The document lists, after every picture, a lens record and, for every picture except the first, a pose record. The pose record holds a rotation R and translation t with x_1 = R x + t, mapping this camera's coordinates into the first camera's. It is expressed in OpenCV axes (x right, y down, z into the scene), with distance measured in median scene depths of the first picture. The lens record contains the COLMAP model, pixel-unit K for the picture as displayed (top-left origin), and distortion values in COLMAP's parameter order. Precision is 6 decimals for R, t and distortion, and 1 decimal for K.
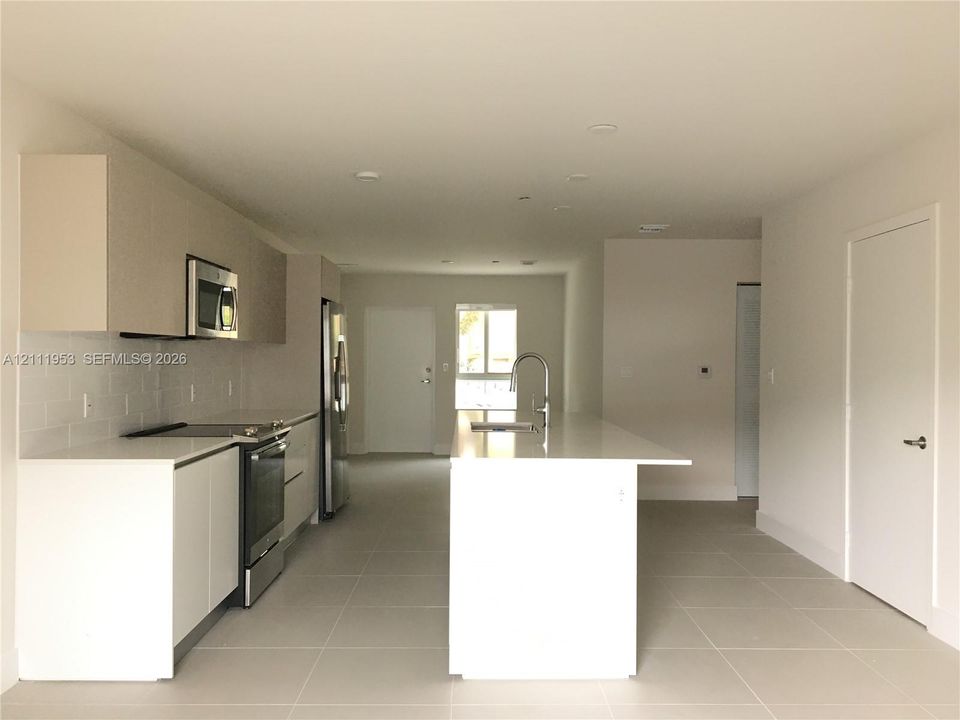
lens RADIAL K [[824.1, 0, 482.6], [0, 824.1, 358.3], [0, 0, 1]] dist [0.069535, -0.007074]
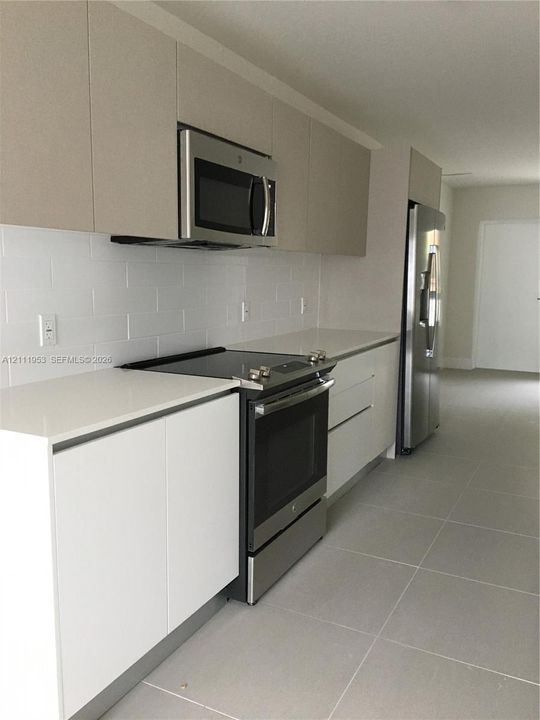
lens RADIAL K [[618.1, 0, 276.1], [0, 618.1, 363.4], [0, 0, 1]] dist [0.069535, -0.007074]
pose [[0.887825, 0.072143, -0.454492, -0.020712], [-0.007340, 0.989729, 0.142766, 0.002816], [0.460123, -0.123415, 0.879236, 0.527917]]
